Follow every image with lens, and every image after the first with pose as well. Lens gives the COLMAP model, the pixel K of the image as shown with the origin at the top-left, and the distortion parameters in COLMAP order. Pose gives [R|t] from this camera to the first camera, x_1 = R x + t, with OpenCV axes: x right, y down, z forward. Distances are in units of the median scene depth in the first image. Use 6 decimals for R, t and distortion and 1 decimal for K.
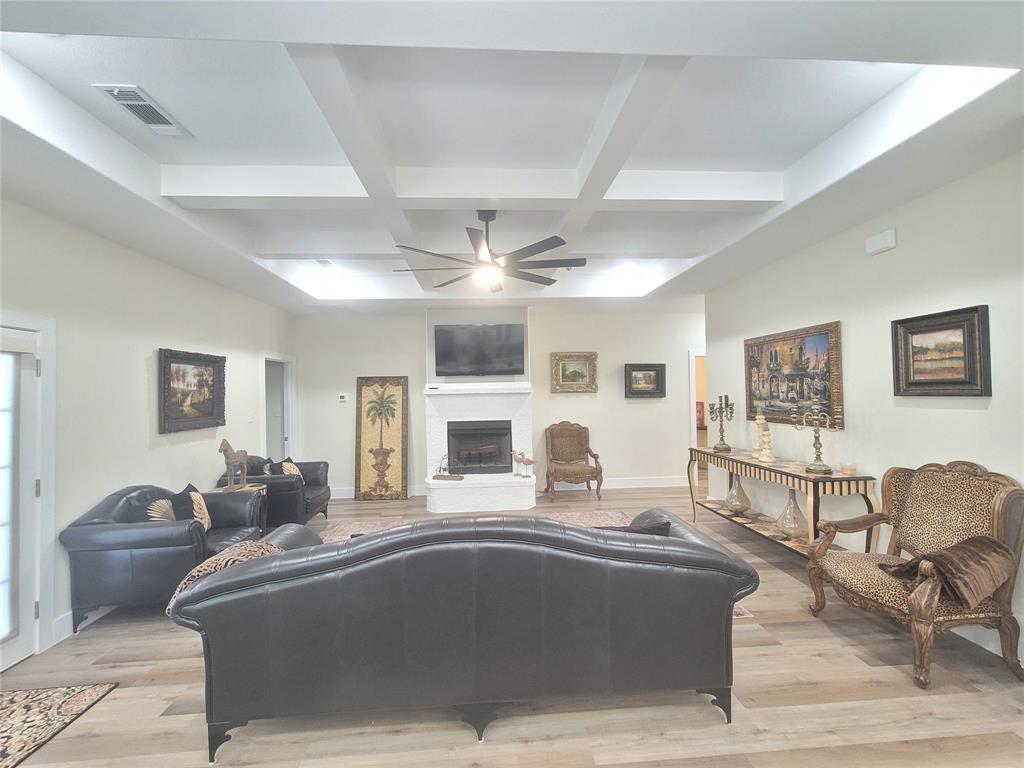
lens RADIAL K [[417.7, 0, 508.4], [0, 417.7, 389.0], [0, 0, 1]] dist [-0.001254, -0.002792]
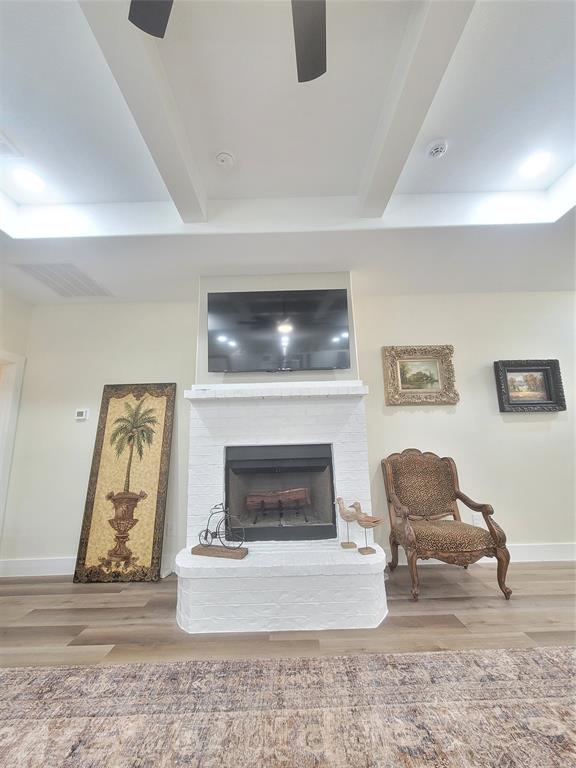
lens RADIAL K [[313.3, 0, 285.8], [0, 313.3, 380.9], [0, 0, 1]] dist [-0.001254, -0.002792]
pose [[0.997656, -0.019332, -0.065641, -0.026309], [0.006870, 0.982713, -0.185009, 0.066093], [0.068083, 0.184124, 0.980542, 0.524974]]
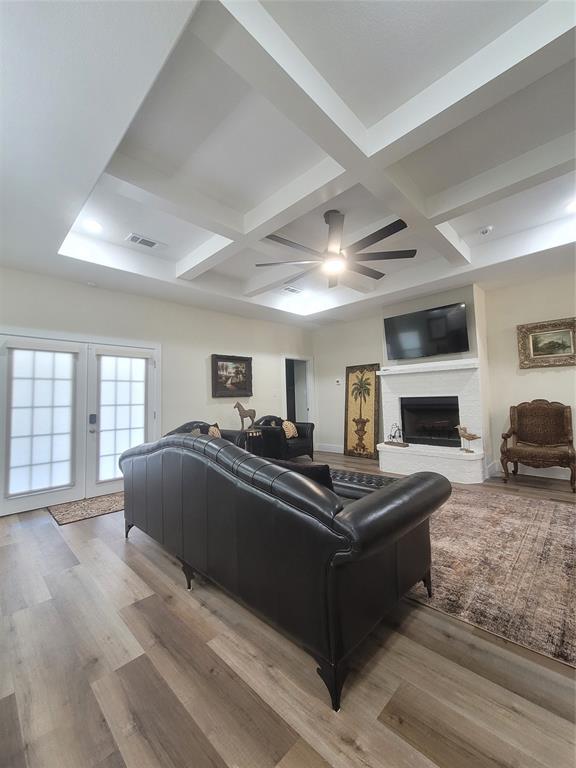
lens RADIAL K [[313.3, 0, 285.8], [0, 313.3, 380.9], [0, 0, 1]] dist [-0.001254, -0.002792]
pose [[0.667157, -0.040809, -0.743799, 0.291285], [0.022880, 0.999150, -0.034296, 0.051445], [0.744566, 0.005863, 0.667523, 0.155978]]
